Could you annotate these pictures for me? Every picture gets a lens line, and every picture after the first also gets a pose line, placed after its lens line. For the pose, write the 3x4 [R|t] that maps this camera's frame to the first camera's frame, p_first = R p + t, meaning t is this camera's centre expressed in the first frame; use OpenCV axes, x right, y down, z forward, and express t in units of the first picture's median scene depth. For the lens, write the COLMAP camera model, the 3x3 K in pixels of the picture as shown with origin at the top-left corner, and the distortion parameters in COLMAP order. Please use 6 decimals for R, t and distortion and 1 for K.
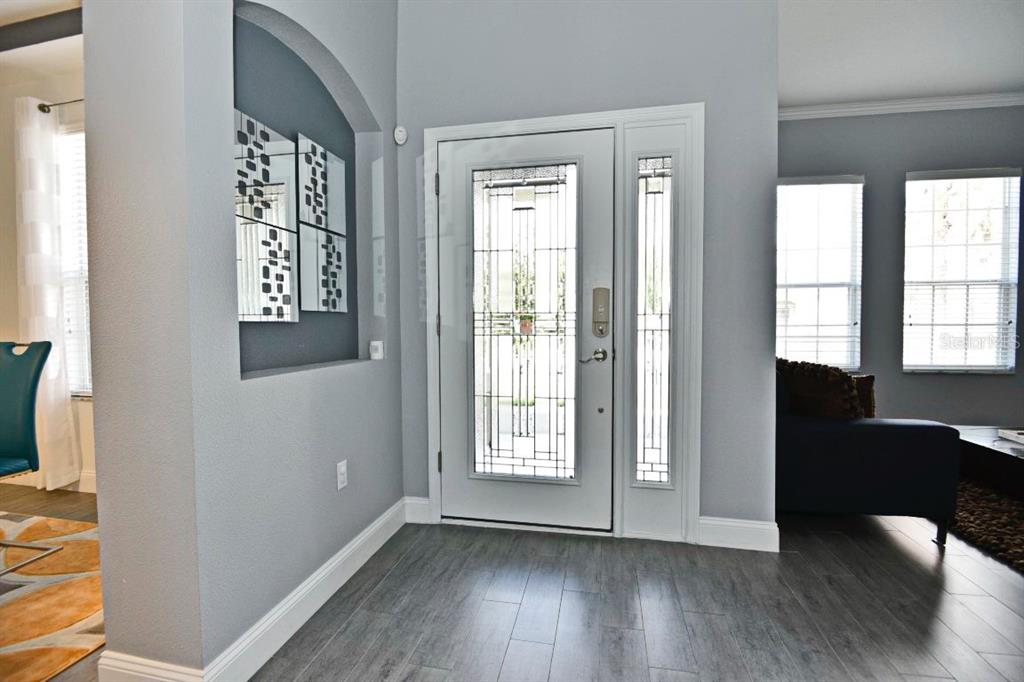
lens RADIAL K [[471.7, 0, 508.9], [0, 471.7, 338.9], [0, 0, 1]] dist [0.002094, 0.000081]
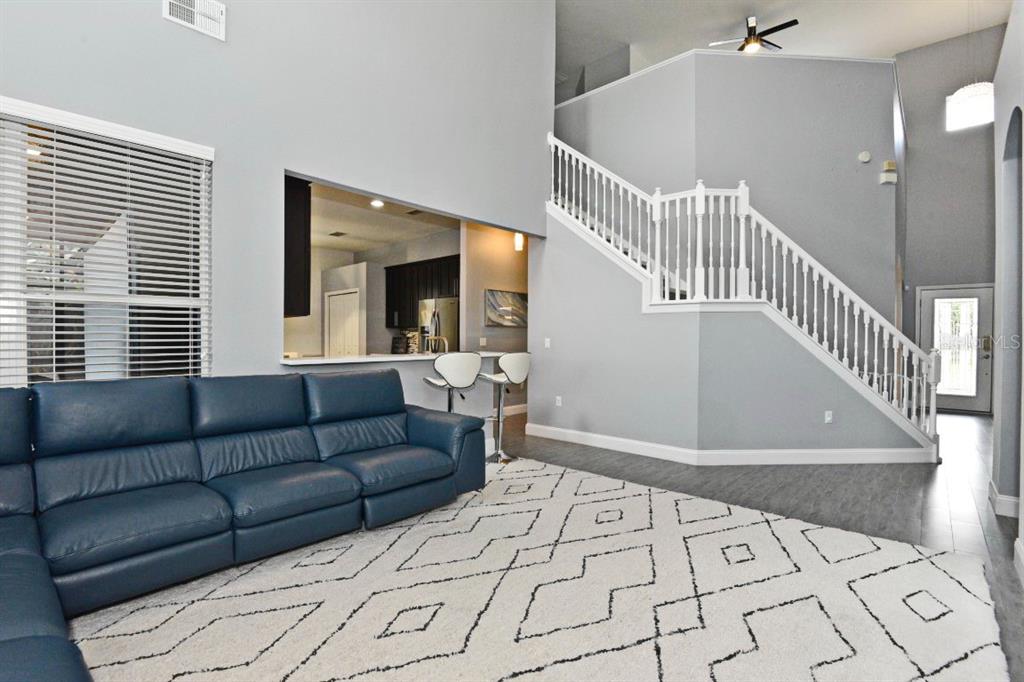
lens RADIAL K [[471.7, 0, 512.6], [0, 471.7, 341.3], [0, 0, 1]] dist [0.002094, 0.000081]
pose [[0.868564, 0.009568, -0.495485, -0.989091], [-0.019691, 0.999690, -0.015214, 0.043595], [0.495186, 0.022971, 0.868483, -3.265196]]
